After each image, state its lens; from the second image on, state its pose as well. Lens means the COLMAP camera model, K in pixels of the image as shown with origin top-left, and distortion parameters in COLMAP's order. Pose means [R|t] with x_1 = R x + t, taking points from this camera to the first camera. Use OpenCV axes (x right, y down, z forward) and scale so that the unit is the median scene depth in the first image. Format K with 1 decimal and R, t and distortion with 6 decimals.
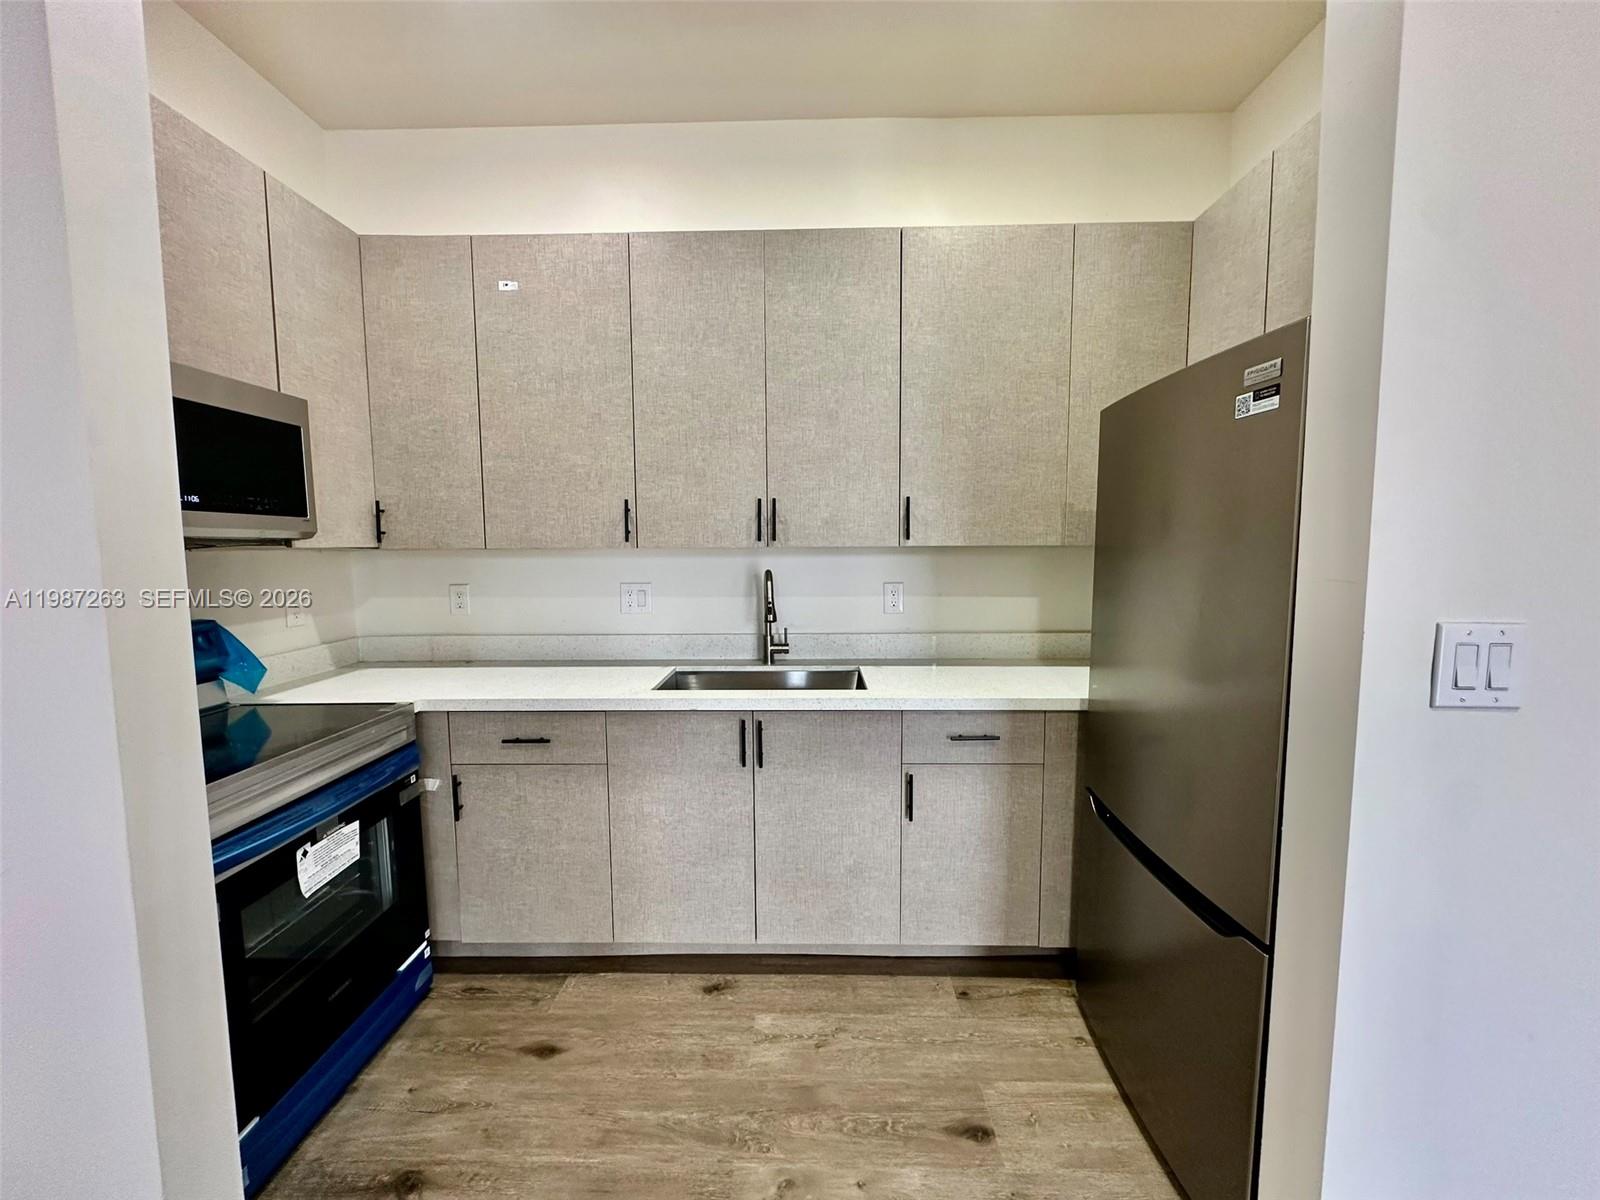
lens RADIAL K [[644.6, 0, 798.7], [0, 644.6, 598.8], [0, 0, 1]] dist [-0.003384, 0.000585]
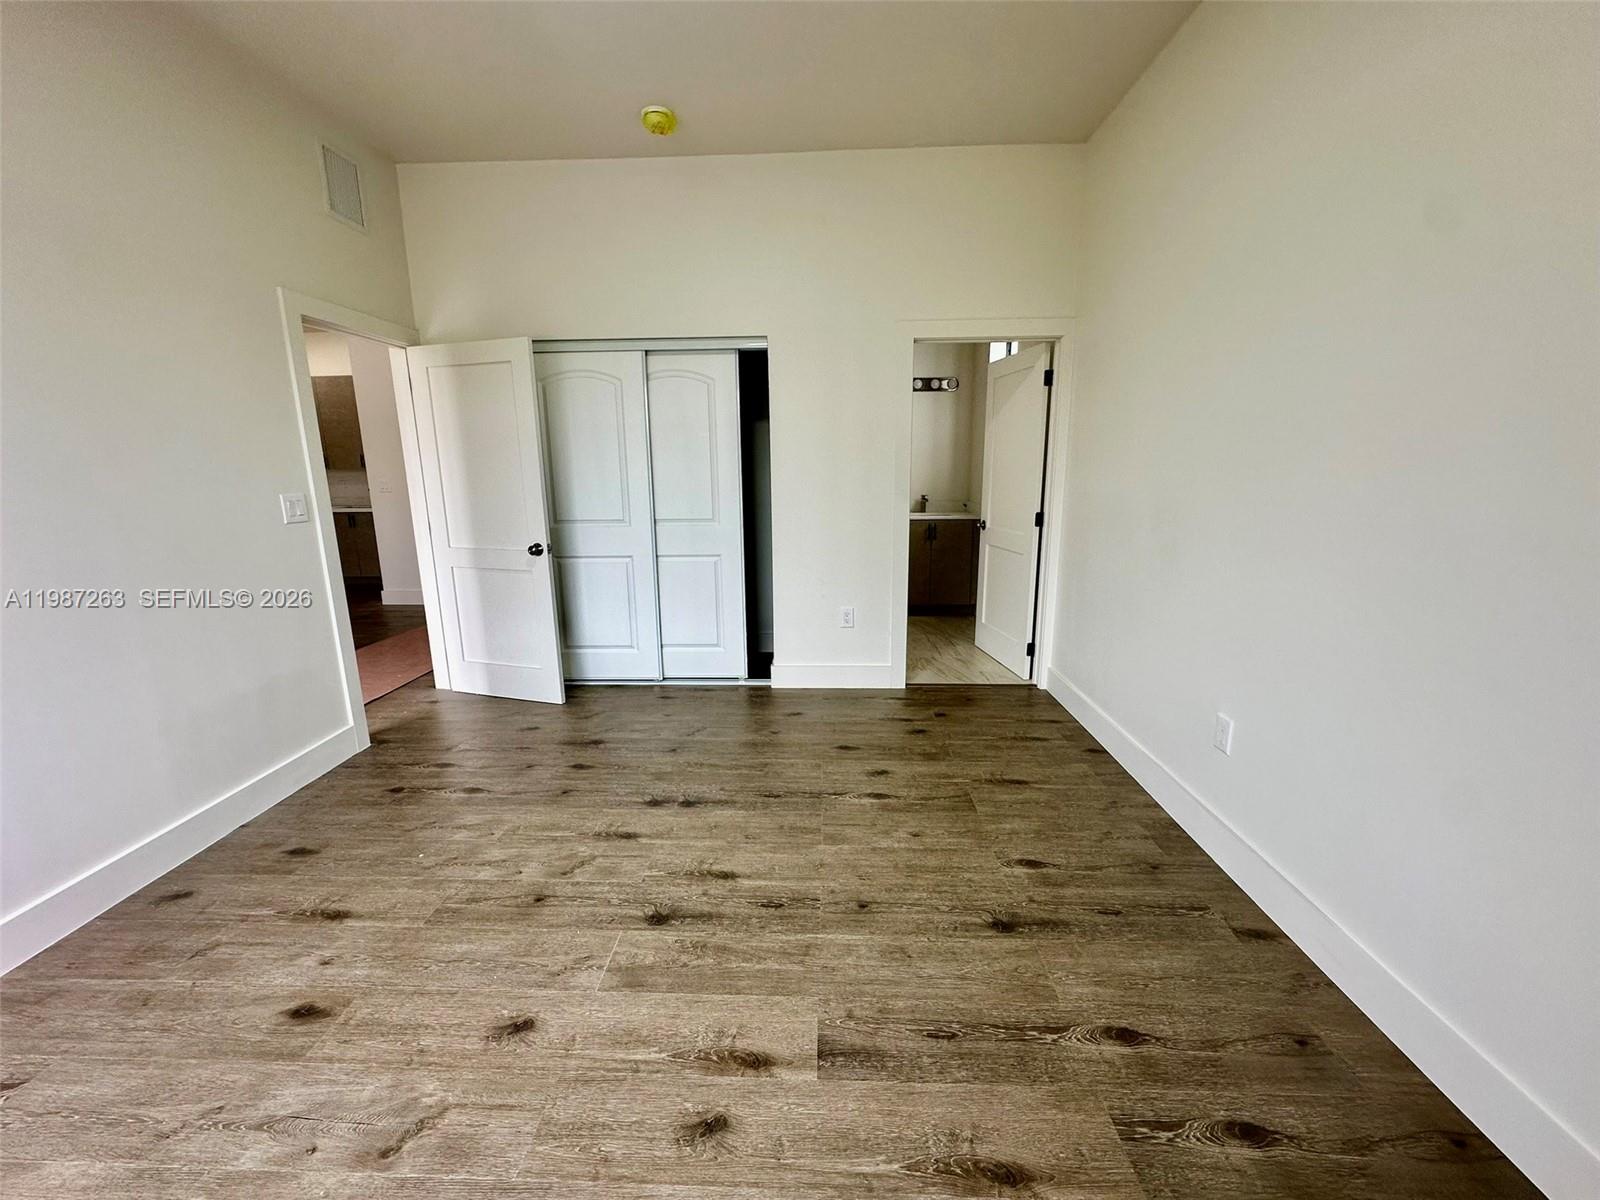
lens RADIAL K [[644.6, 0, 798.1], [0, 644.6, 597.4], [0, 0, 1]] dist [-0.003384, 0.000585]
pose [[-0.999707, 0.016738, 0.017512, -0.304307], [0.021268, 0.952539, 0.303672, -0.169569], [-0.011598, 0.303955, -0.952616, 1.885141]]
